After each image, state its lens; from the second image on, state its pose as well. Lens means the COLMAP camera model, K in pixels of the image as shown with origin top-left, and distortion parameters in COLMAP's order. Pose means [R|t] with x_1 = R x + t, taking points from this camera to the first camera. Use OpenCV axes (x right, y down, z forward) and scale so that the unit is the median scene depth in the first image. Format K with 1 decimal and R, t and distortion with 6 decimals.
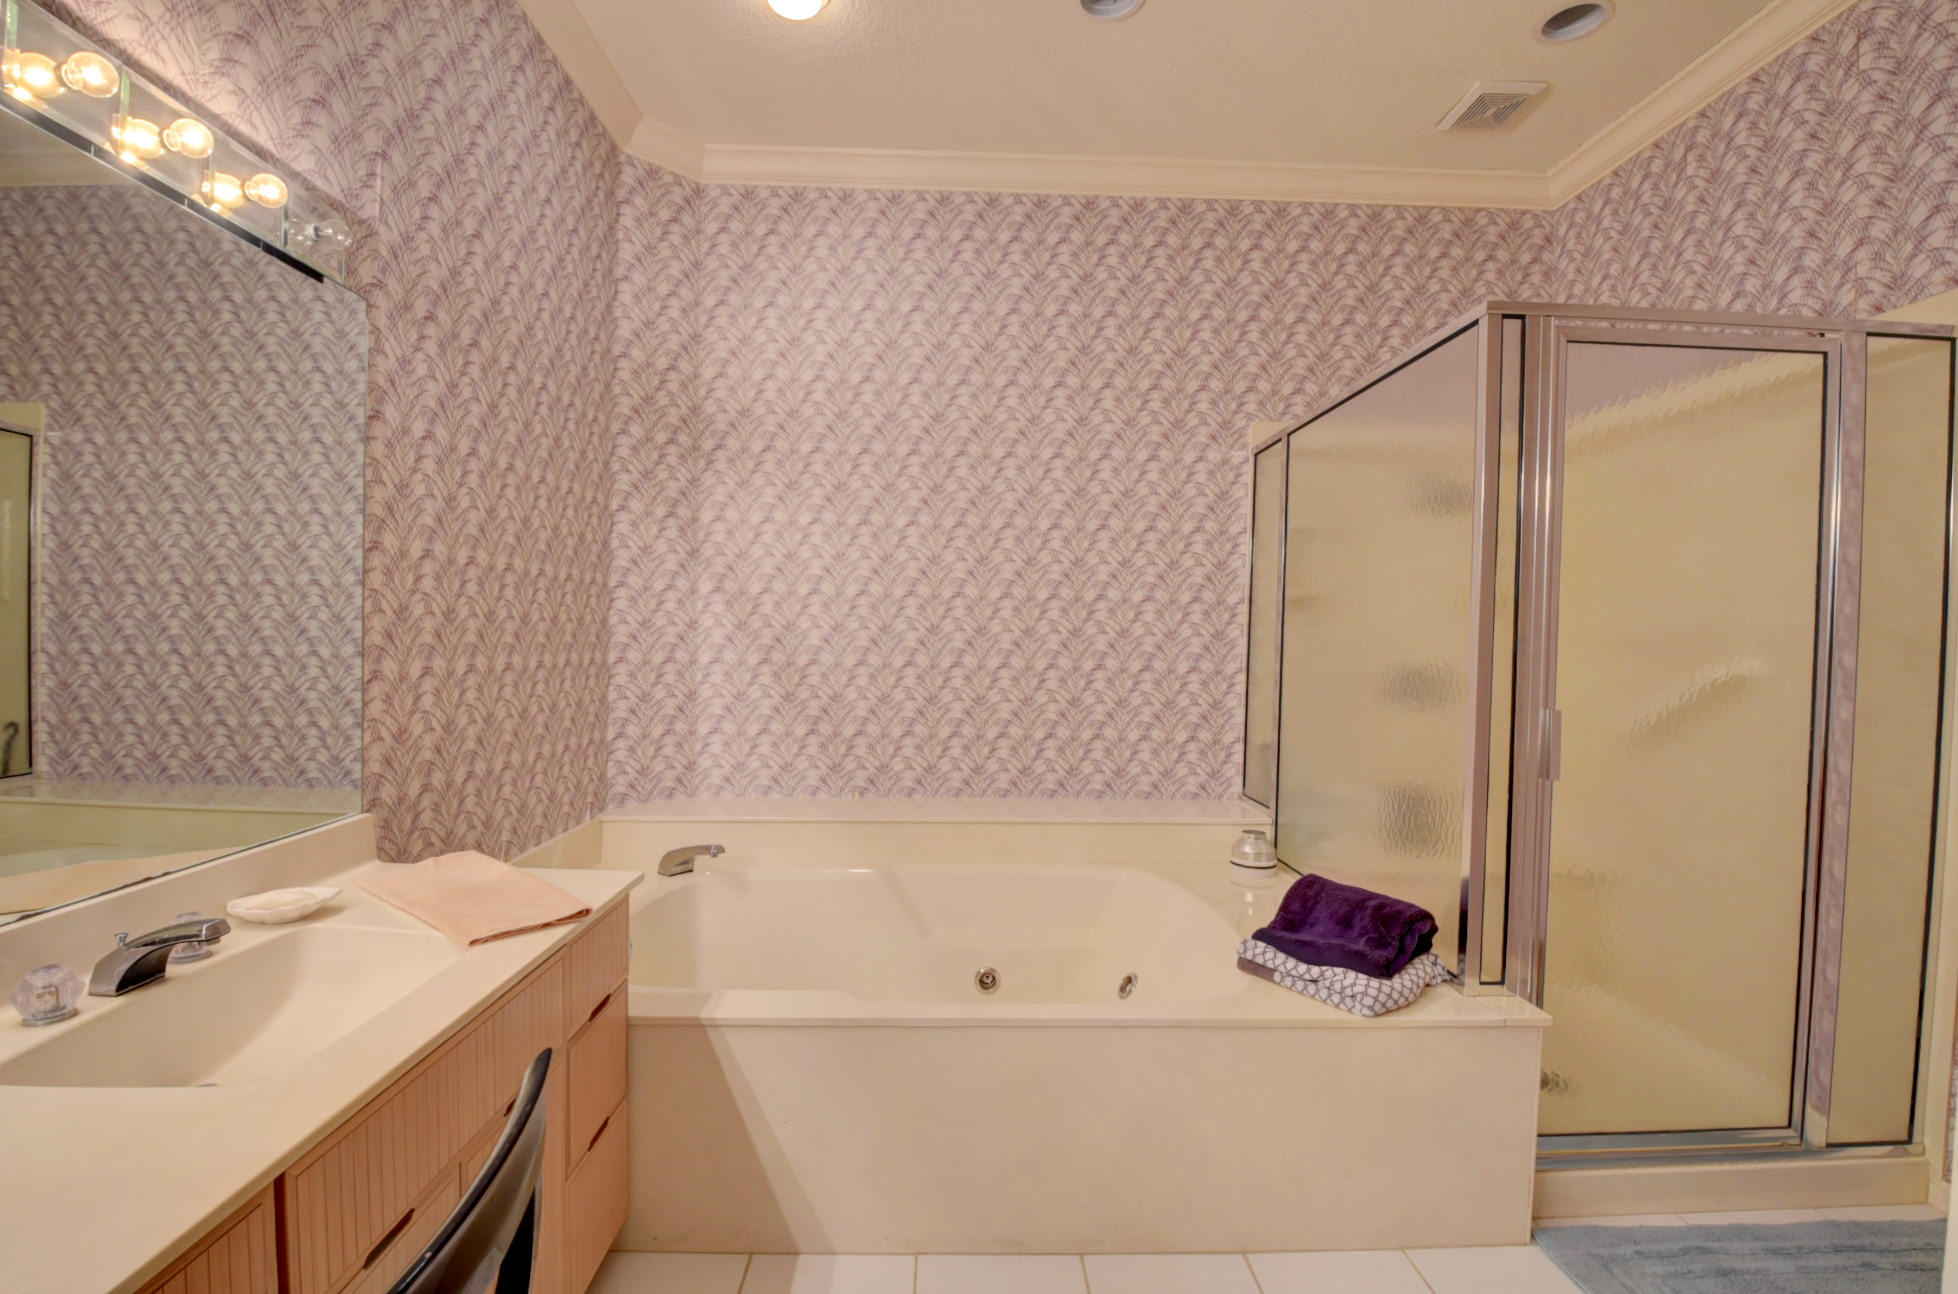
lens RADIAL K [[868.1, 0, 973.2], [0, 868.1, 652.3], [0, 0, 1]] dist [0.007899, -0.026310]
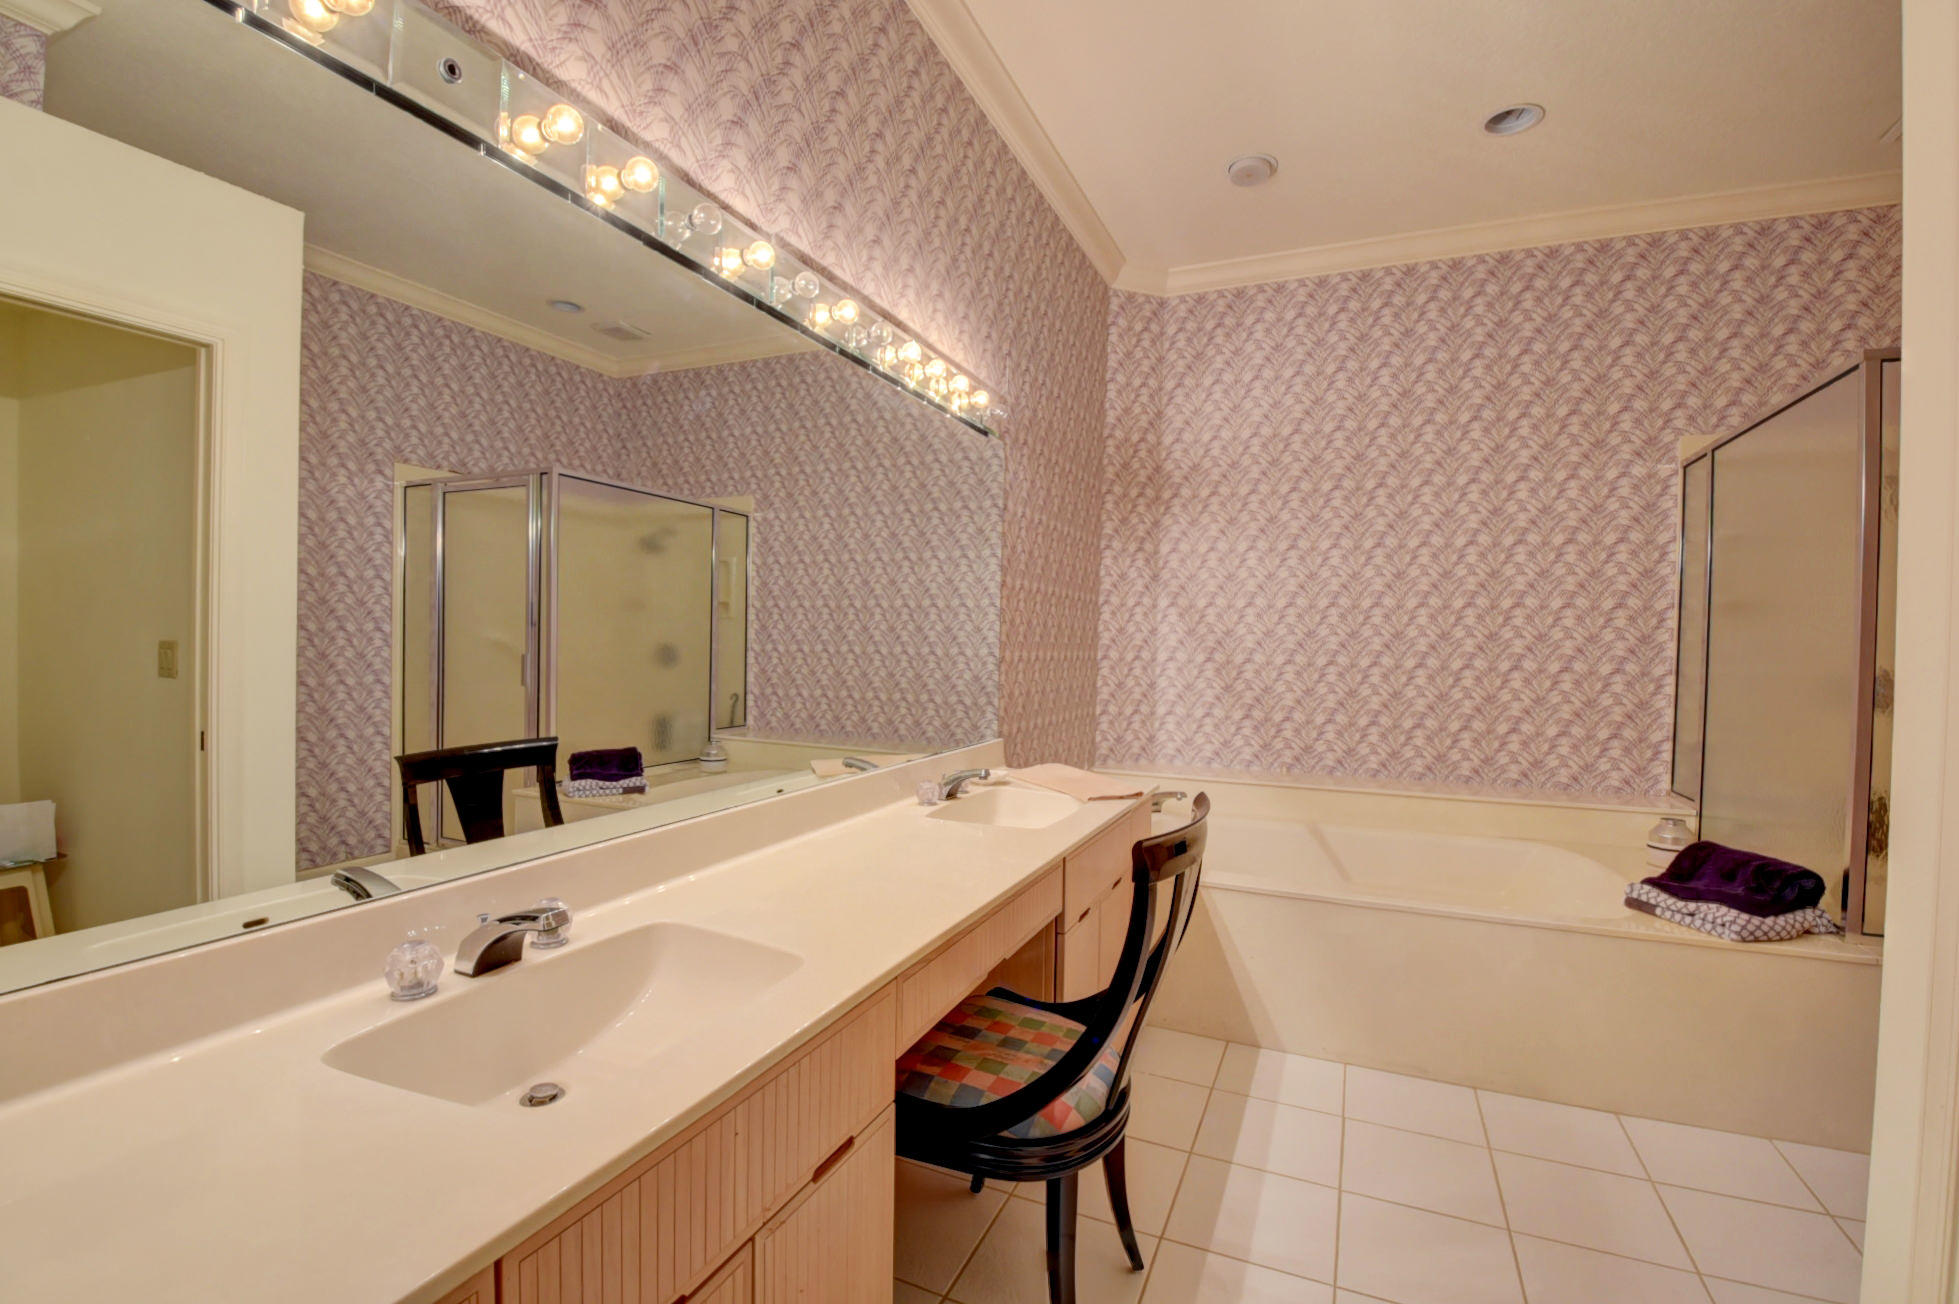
lens RADIAL K [[868.5, 0, 973.7], [0, 868.5, 657.3], [0, 0, 1]] dist [0.007899, -0.026310]
pose [[0.902755, 0.007008, -0.430097, -0.002508], [-0.010529, 0.999928, -0.005807, 0.018069], [0.430026, 0.009770, 0.902764, -0.312160]]
